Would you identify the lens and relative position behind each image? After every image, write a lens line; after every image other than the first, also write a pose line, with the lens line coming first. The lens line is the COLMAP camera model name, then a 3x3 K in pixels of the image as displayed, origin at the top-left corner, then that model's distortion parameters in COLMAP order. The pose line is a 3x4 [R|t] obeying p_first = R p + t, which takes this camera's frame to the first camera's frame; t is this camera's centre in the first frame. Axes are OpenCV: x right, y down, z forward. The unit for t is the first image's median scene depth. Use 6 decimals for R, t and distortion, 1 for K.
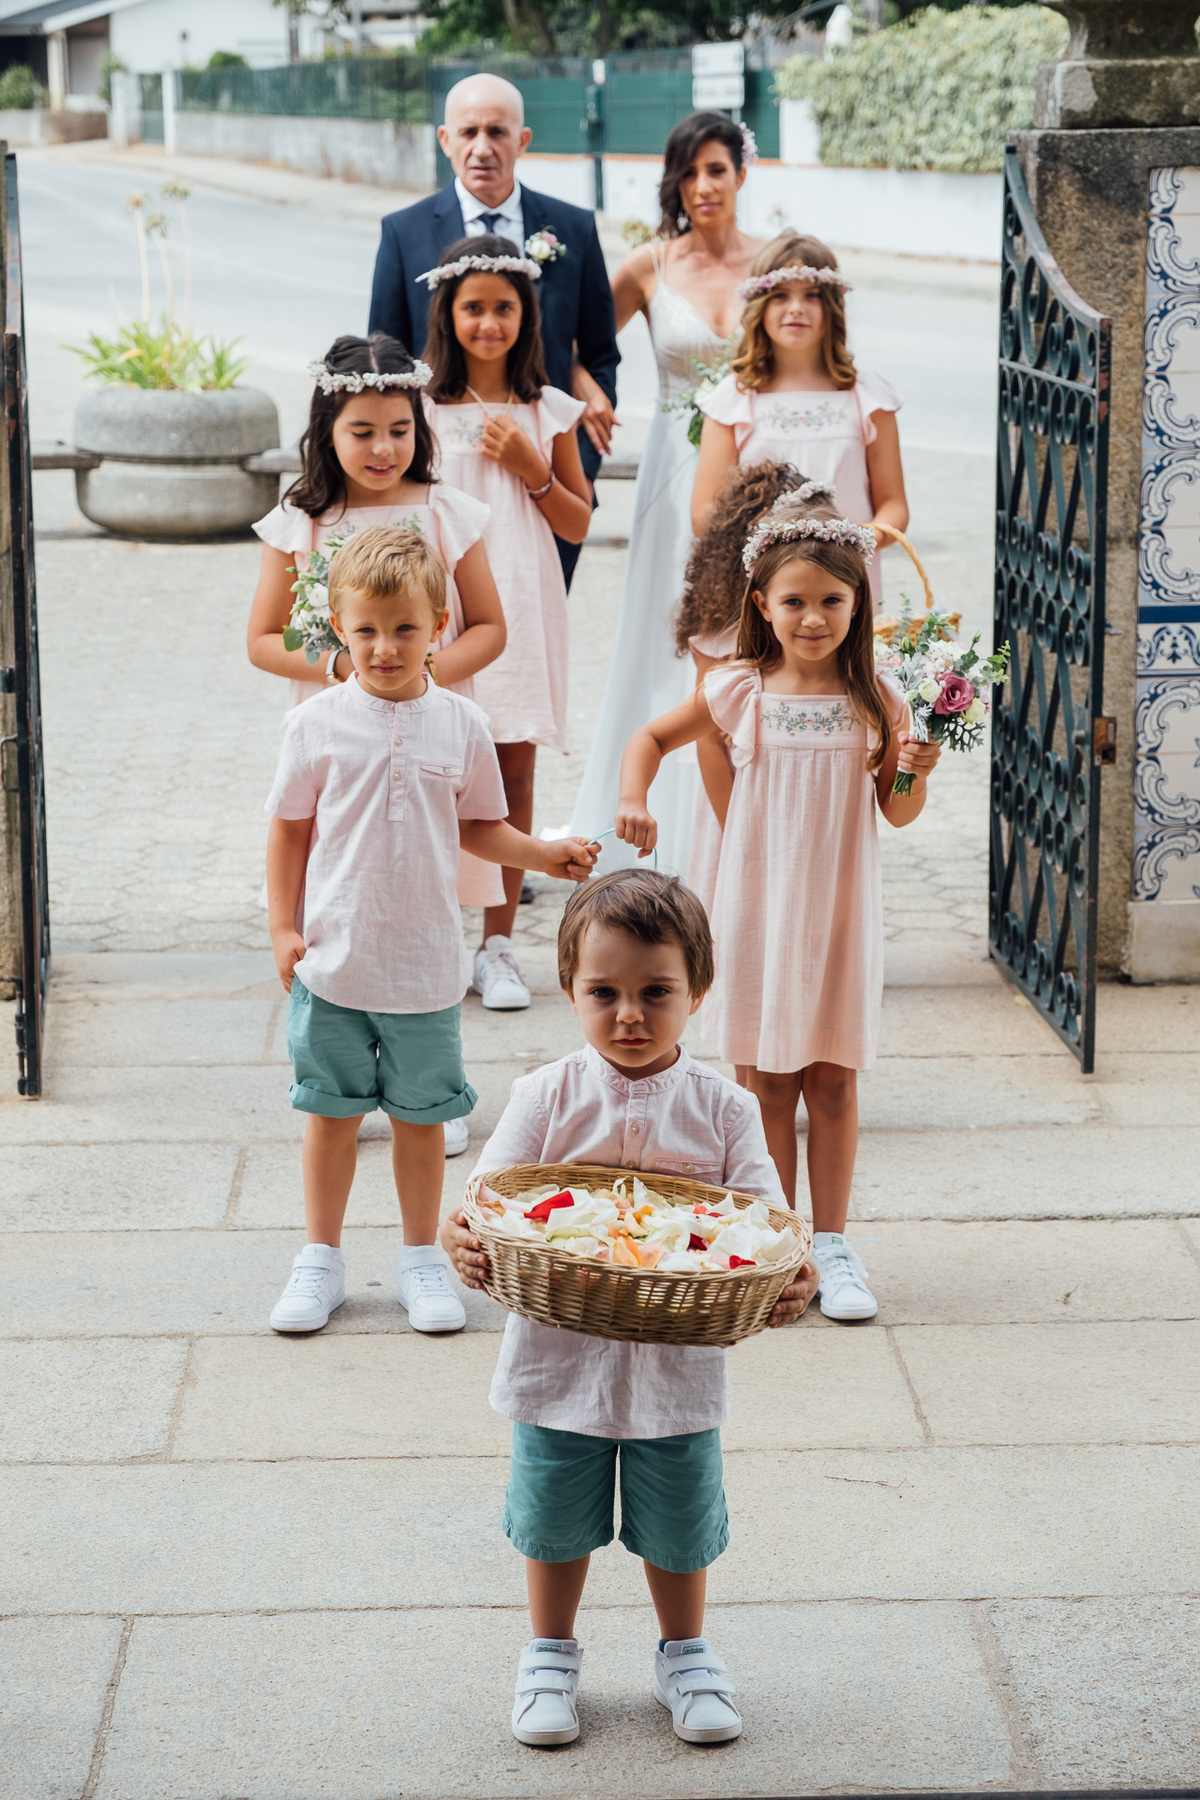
lens RADIAL K [[3628.2, 0, 595.7], [0, 3628.2, 900.7], [0, 0, 1]] dist [0.366172, 0.000000]
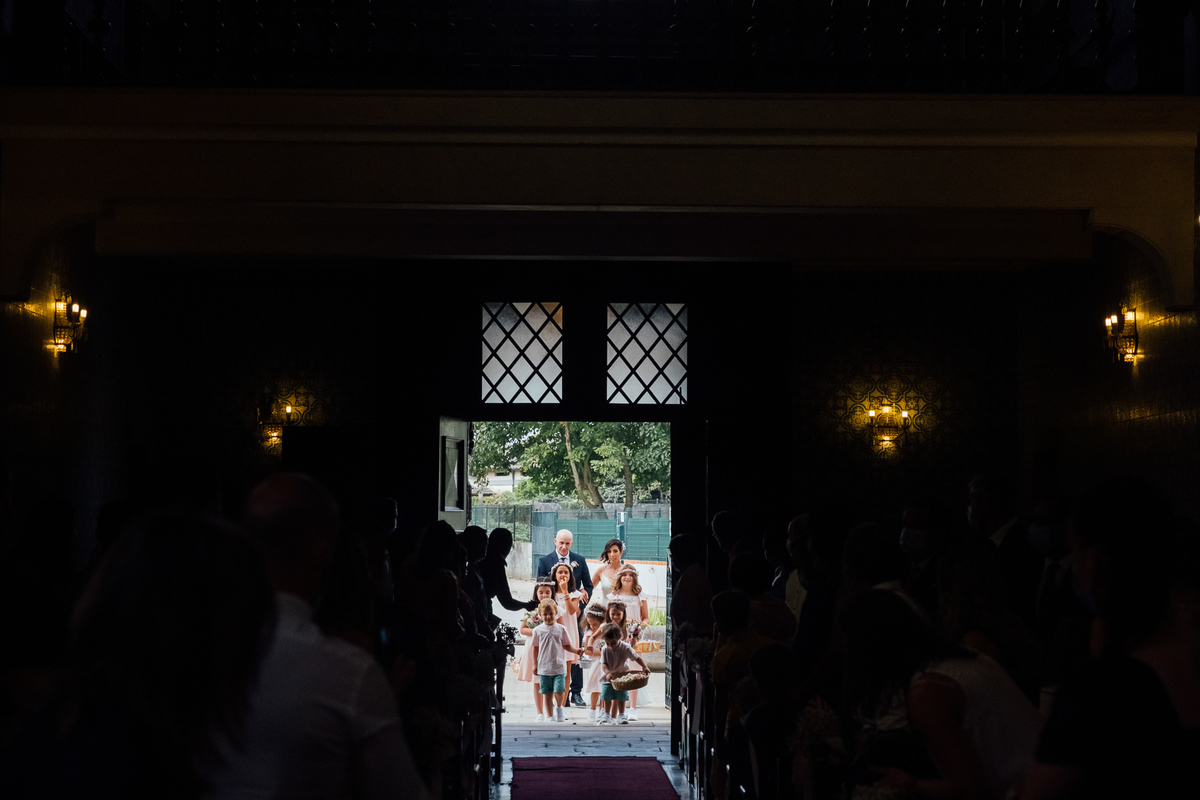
lens RADIAL K [[2825.8, 0, 598.8], [0, 2825.8, 402.2], [0, 0, 1]] dist [-0.007329, 0.000000]
pose [[0.999807, -0.012178, -0.015443, 0.081283], [0.007834, 0.966844, -0.255247, 0.594183], [0.018039, 0.255076, 0.966753, -2.794822]]
